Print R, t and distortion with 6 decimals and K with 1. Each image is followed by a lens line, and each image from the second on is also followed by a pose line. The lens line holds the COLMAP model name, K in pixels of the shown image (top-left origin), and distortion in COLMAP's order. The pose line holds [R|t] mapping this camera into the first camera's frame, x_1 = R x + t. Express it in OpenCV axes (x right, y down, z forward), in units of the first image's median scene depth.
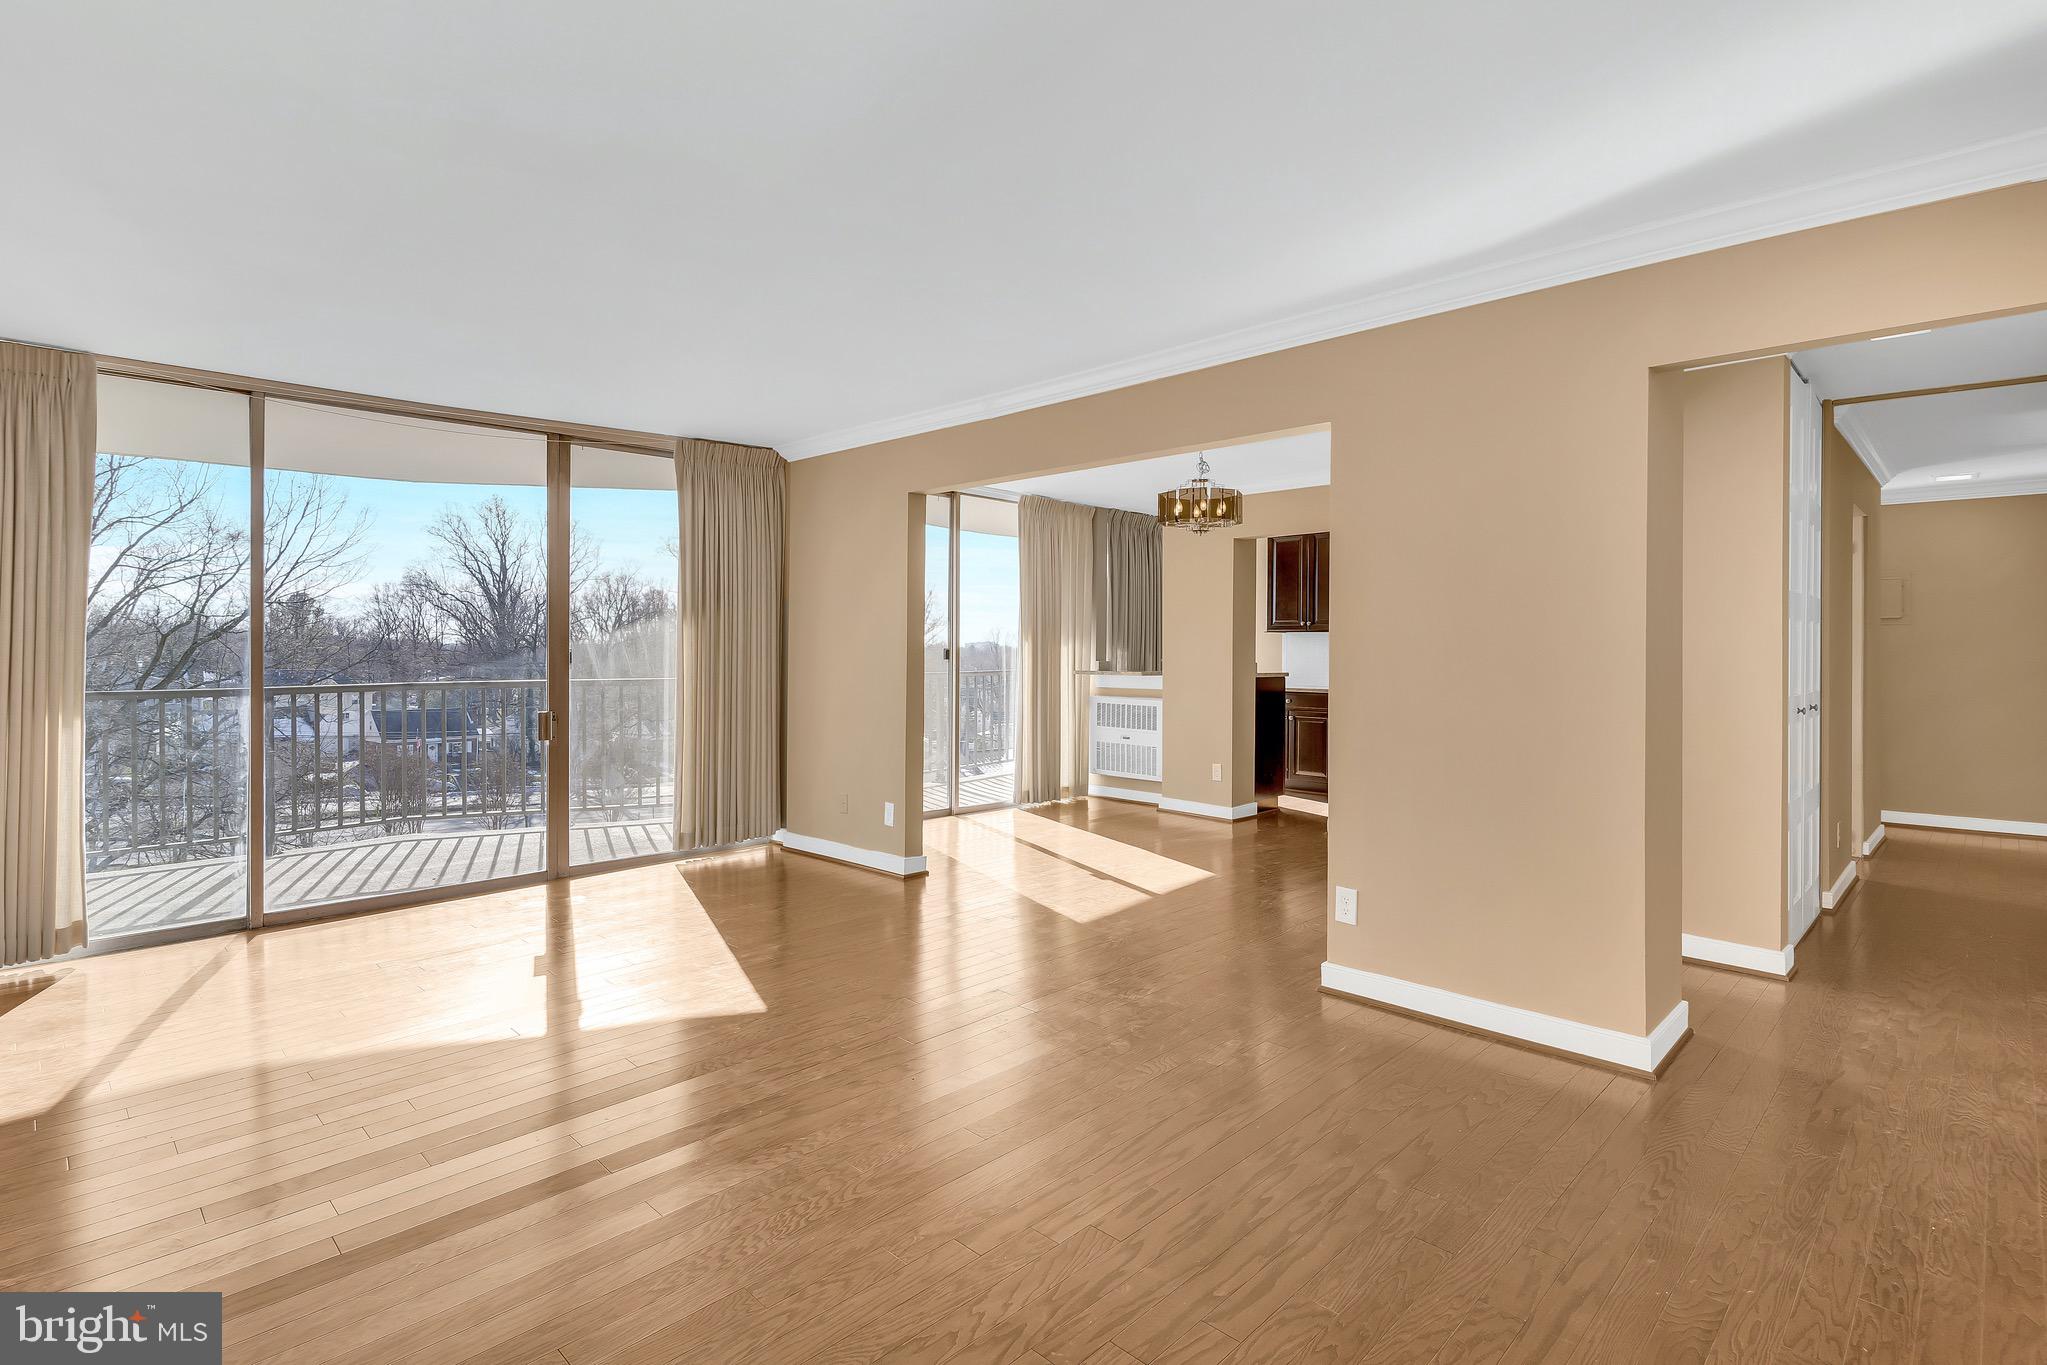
lens RADIAL K [[984.1, 0, 1015.7], [0, 984.1, 647.1], [0, 0, 1]] dist [-0.001219, -0.001152]
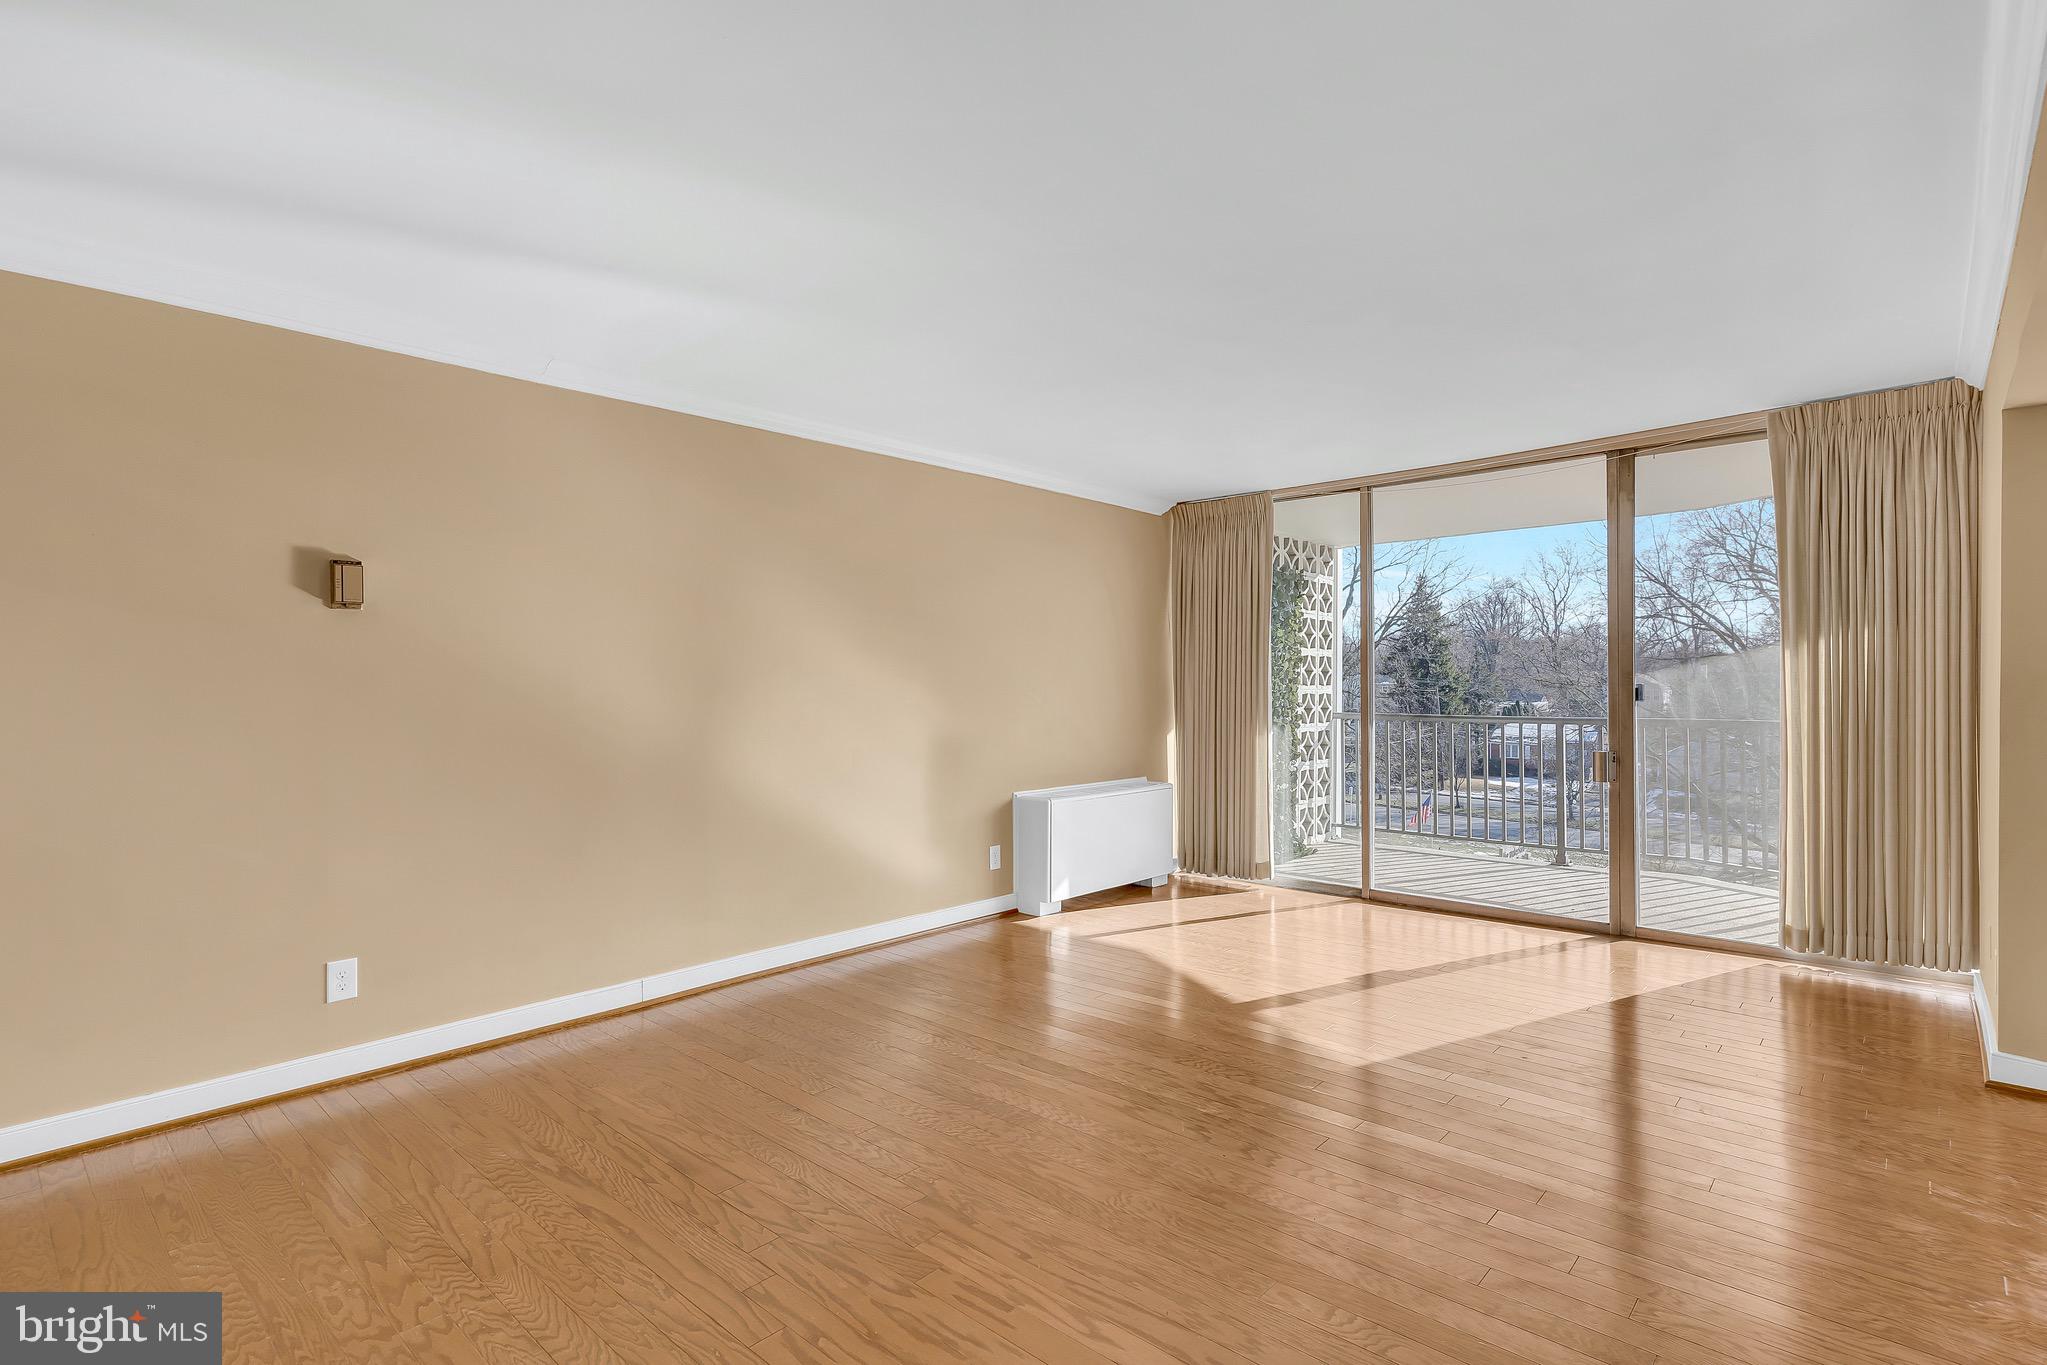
lens RADIAL K [[984.1, 0, 1031.6], [0, 984.1, 677.5], [0, 0, 1]] dist [-0.001219, -0.001152]
pose [[0.056913, -0.005418, -0.998364, 0.500997], [0.004132, 0.999978, -0.005191, -0.002152], [0.998371, -0.003829, 0.056934, 0.478634]]
